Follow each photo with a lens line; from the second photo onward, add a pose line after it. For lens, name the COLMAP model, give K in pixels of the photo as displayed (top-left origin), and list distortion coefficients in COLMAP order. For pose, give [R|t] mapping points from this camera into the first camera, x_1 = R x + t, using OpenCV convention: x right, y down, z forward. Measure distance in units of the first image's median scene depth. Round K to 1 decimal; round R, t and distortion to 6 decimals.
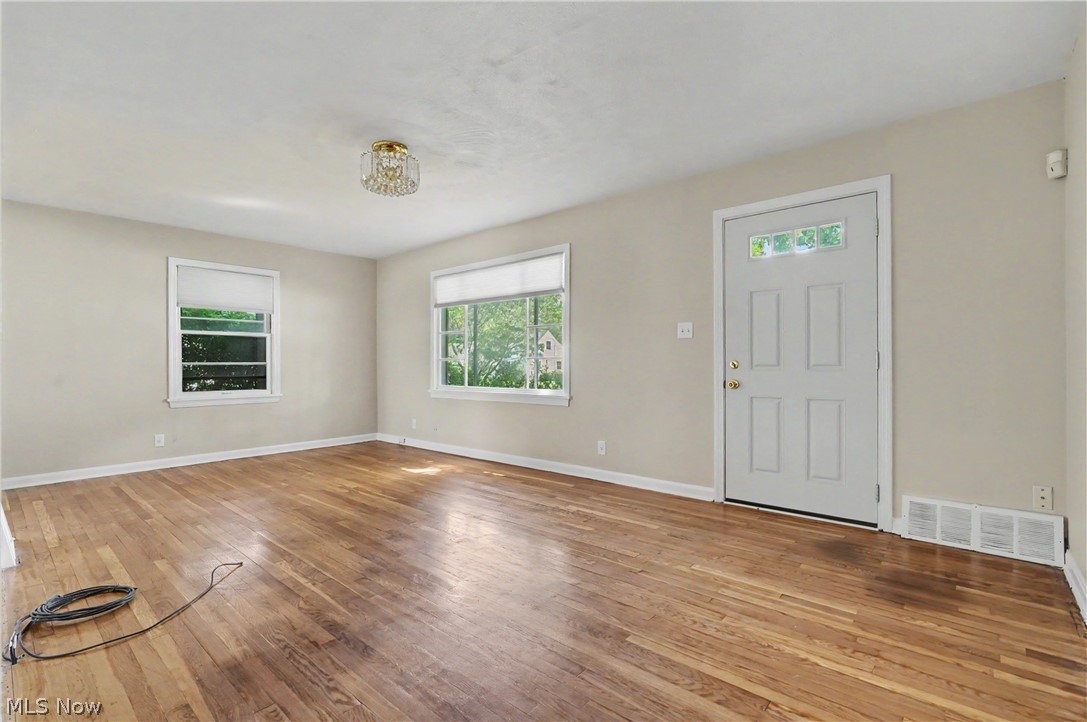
lens RADIAL K [[491.9, 0, 546.6], [0, 491.9, 366.4], [0, 0, 1]] dist [-0.010994, -0.000247]
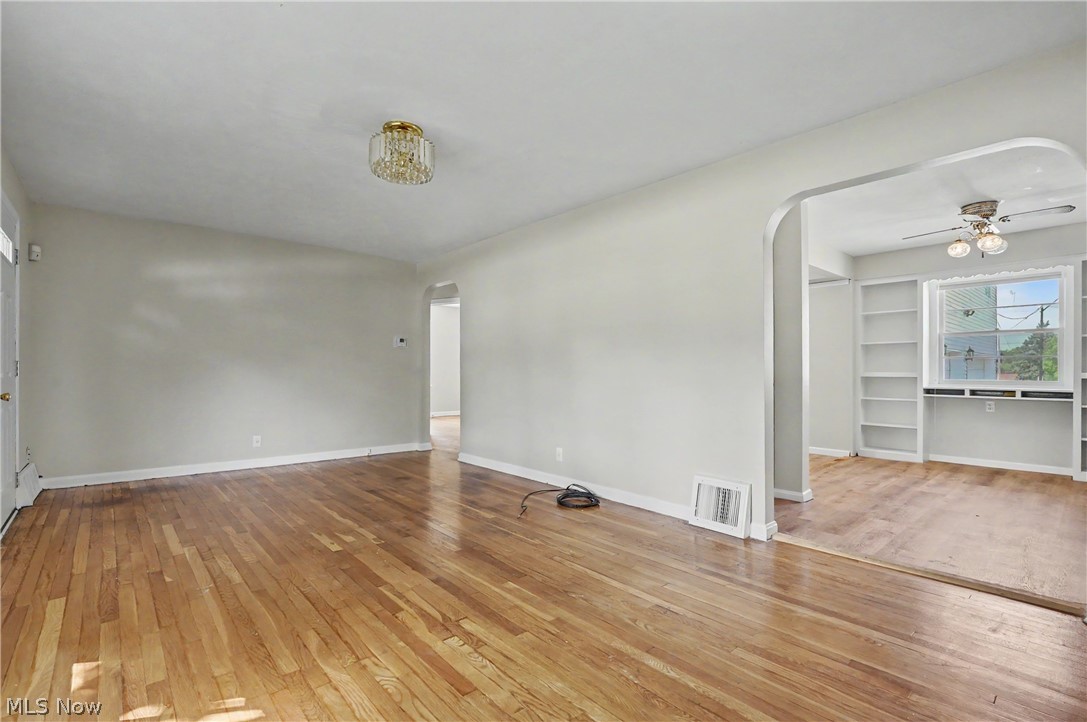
lens RADIAL K [[491.9, 0, 546.6], [0, 491.9, 366.4], [0, 0, 1]] dist [-0.010994, -0.000247]
pose [[-0.992533, 0.007359, 0.121753, -0.659540], [0.007497, 0.999972, 0.000677, -0.010567], [-0.121745, 0.001585, -0.992560, 1.768361]]
